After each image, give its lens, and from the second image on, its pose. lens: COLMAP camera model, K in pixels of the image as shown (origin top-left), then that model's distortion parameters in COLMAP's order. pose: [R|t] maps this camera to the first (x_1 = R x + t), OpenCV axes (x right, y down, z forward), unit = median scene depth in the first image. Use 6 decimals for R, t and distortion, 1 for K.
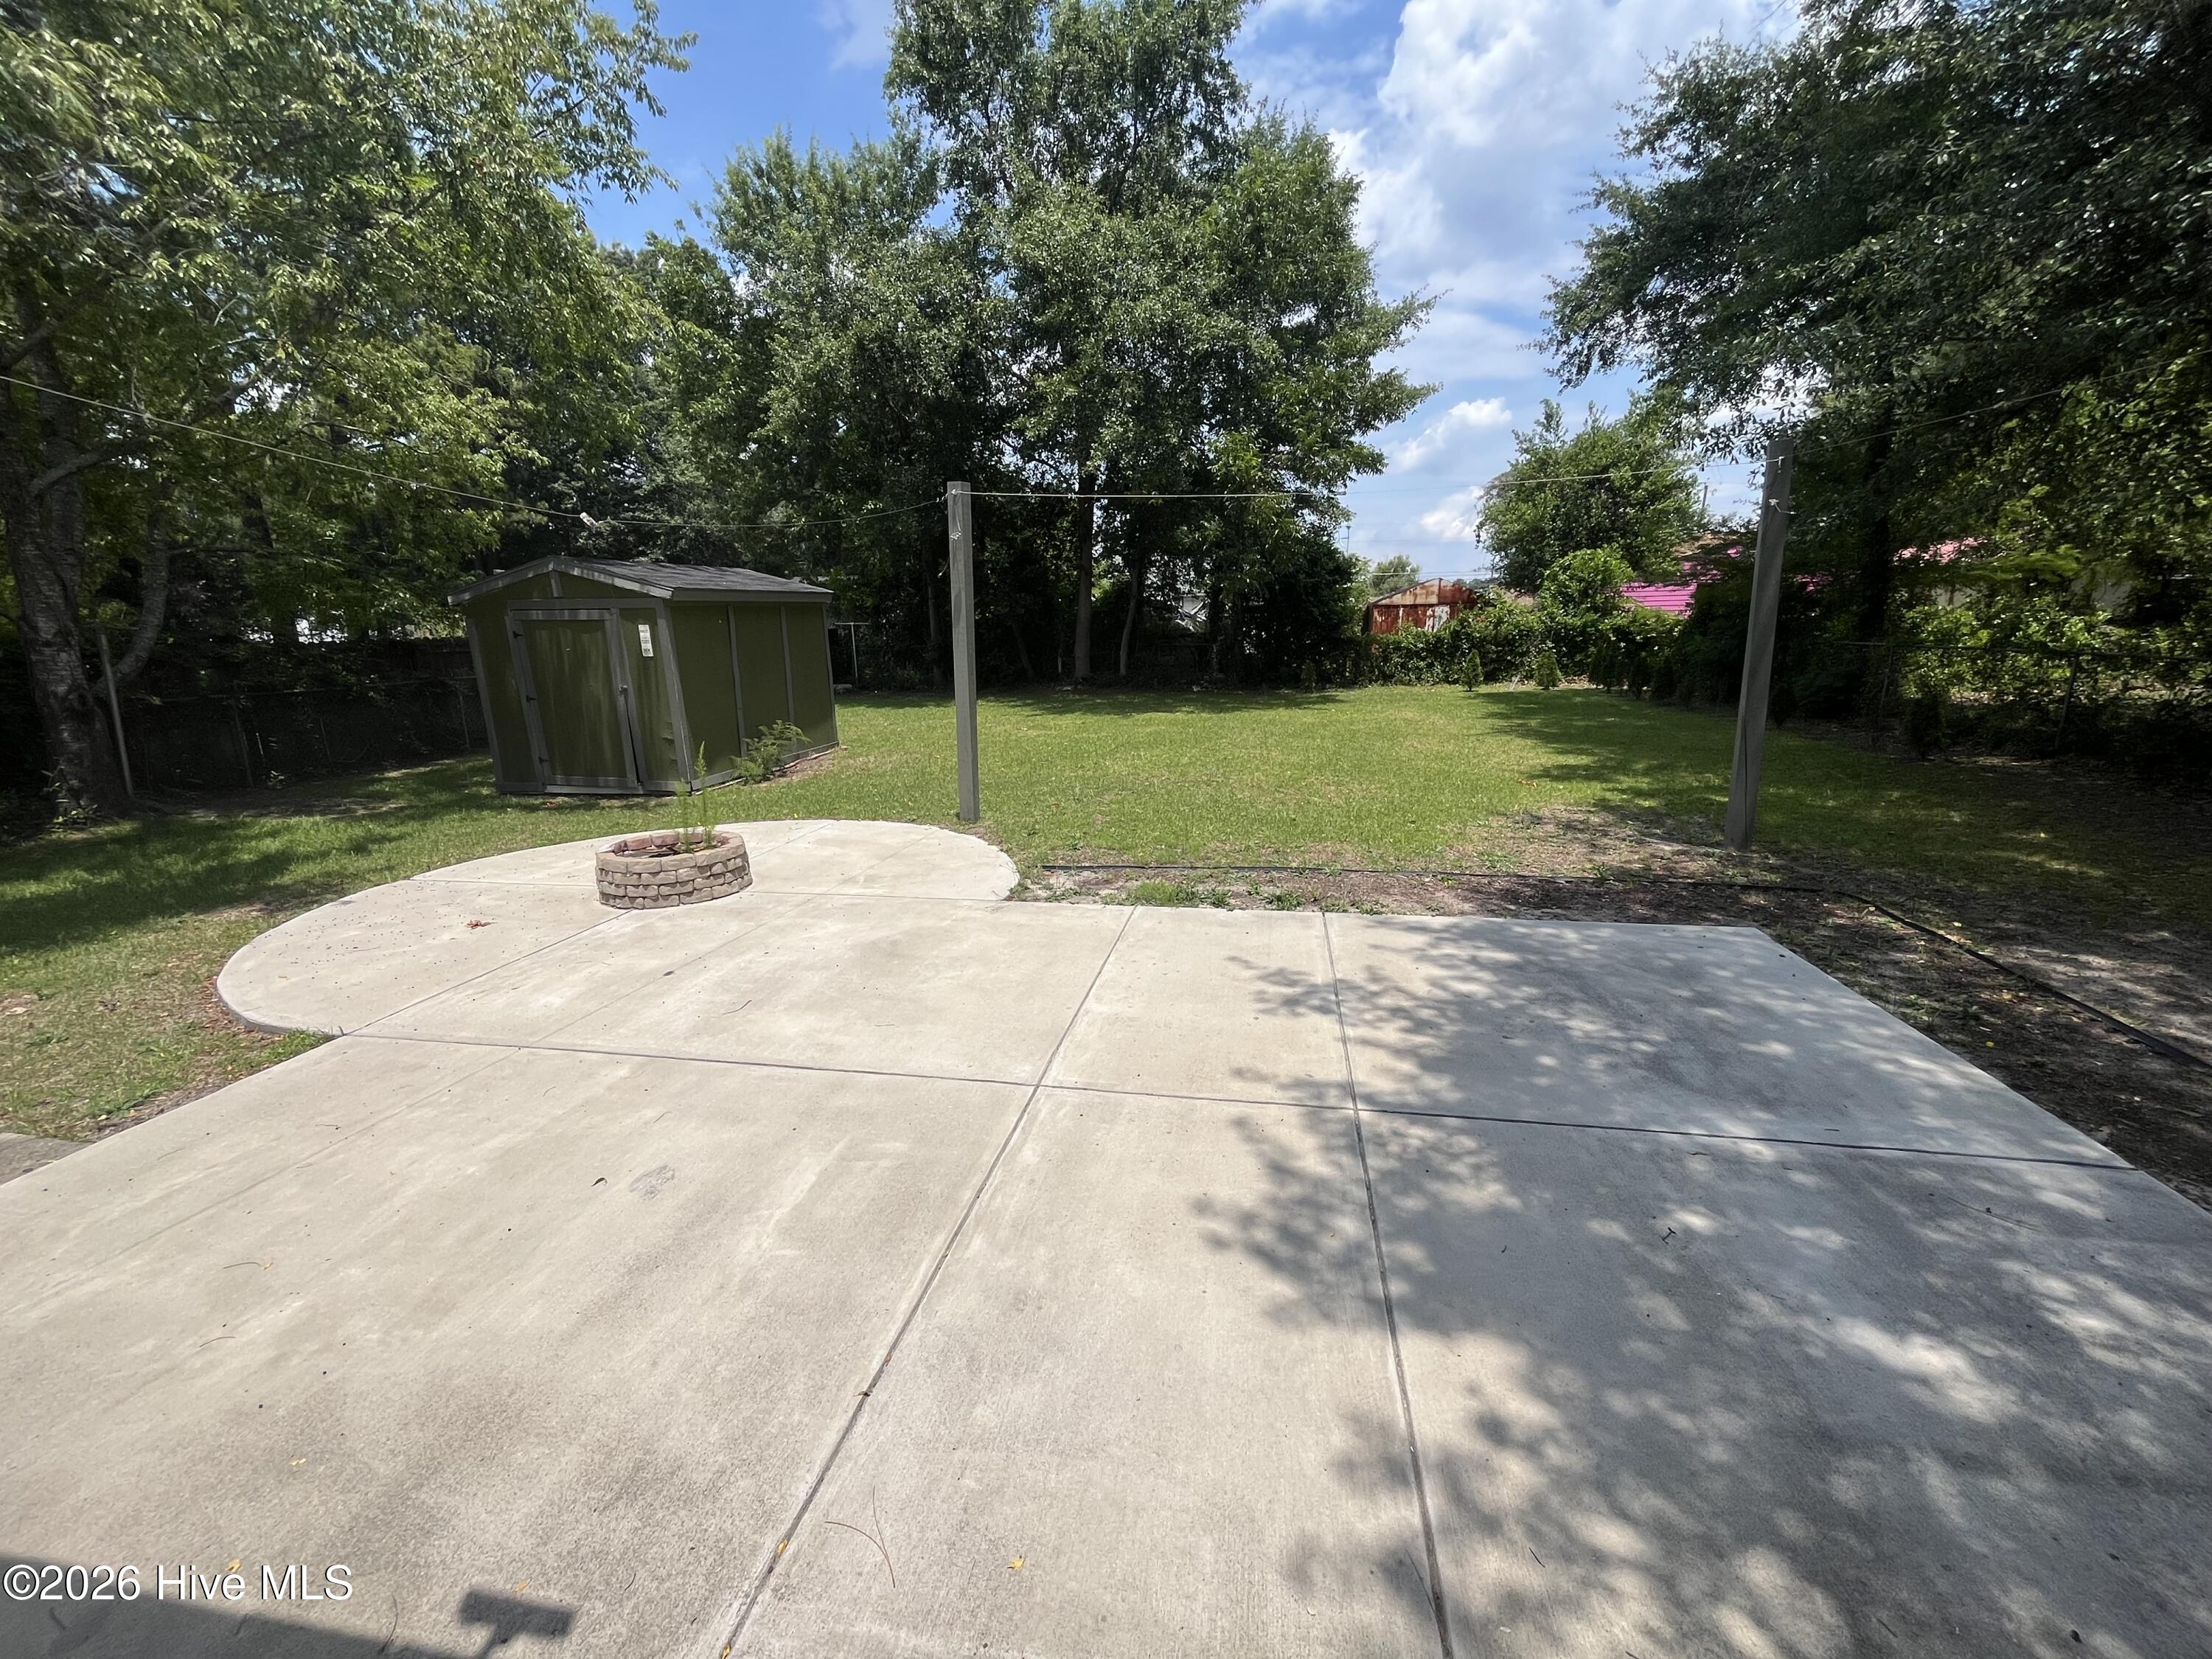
lens RADIAL K [[886.4, 0, 1112.1], [0, 886.4, 824.8], [0, 0, 1]] dist [-0.000276, 0.000024]
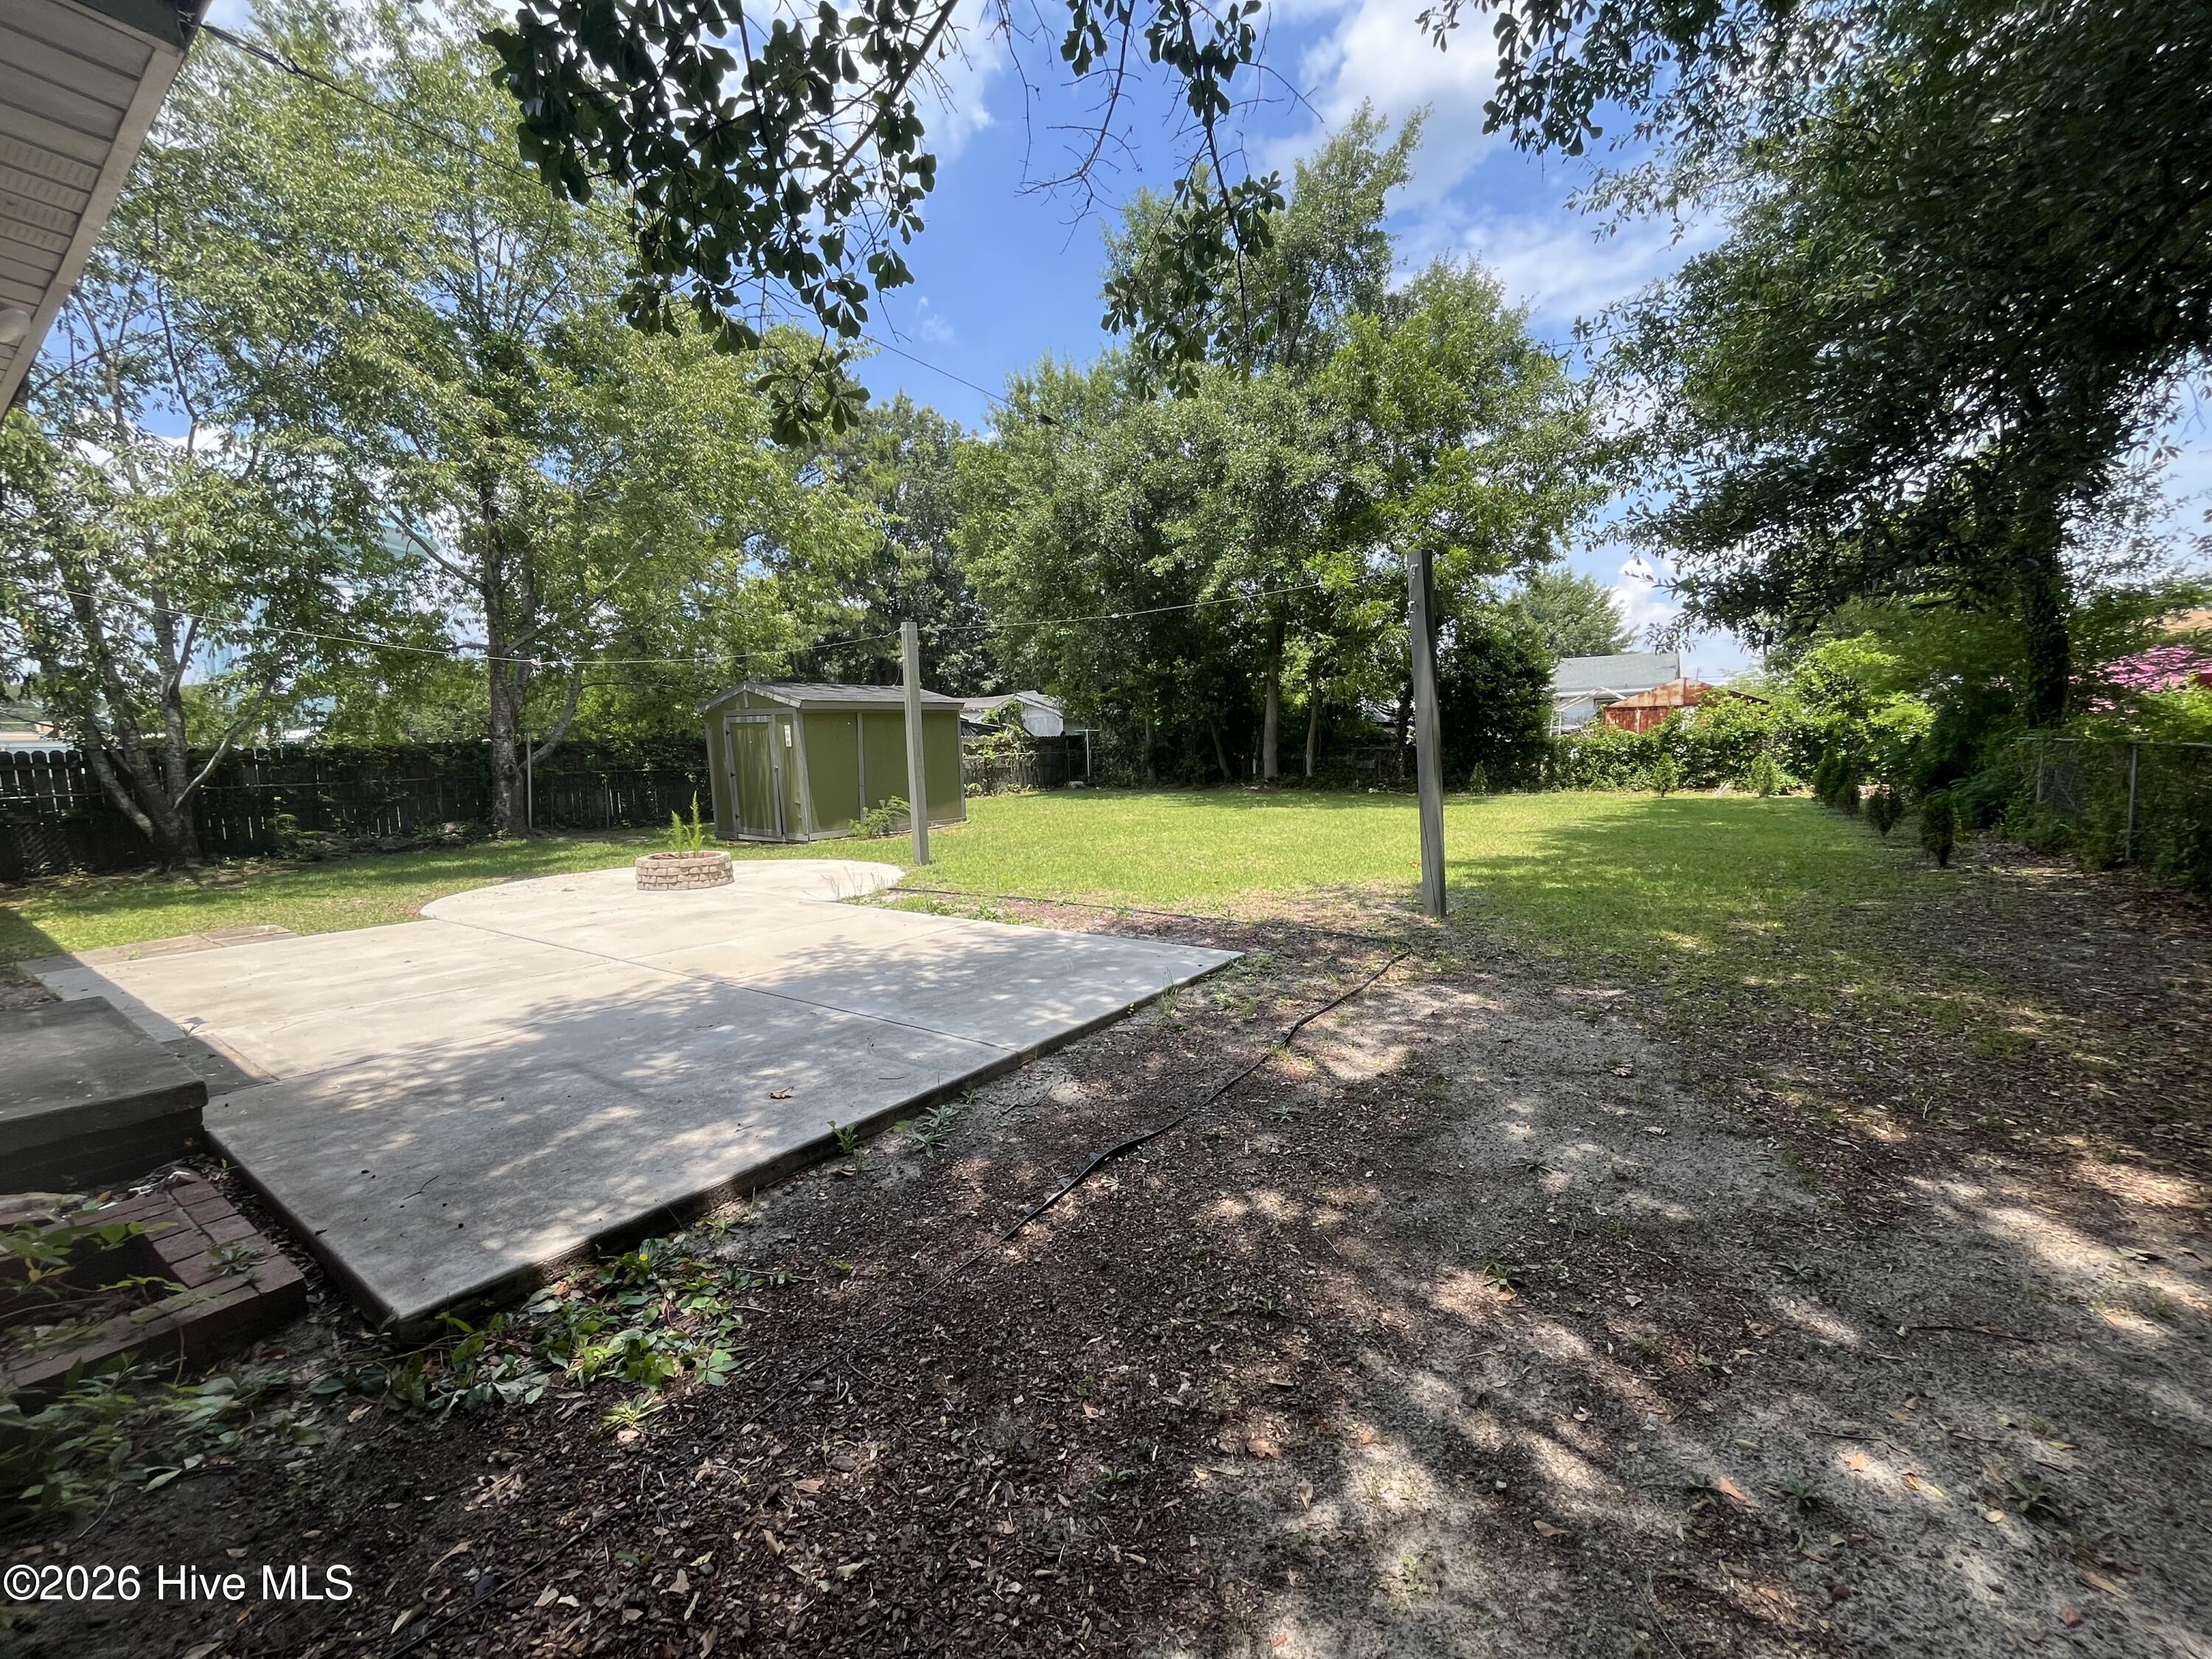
lens RADIAL K [[886.4, 0, 1112.1], [0, 886.4, 824.8], [0, 0, 1]] dist [-0.000276, 0.000024]
pose [[0.911673, 0.037096, -0.409238, 0.256616], [-0.087300, 0.990667, -0.104682, 0.019829], [0.401536, 0.131162, 0.906403, -0.040810]]
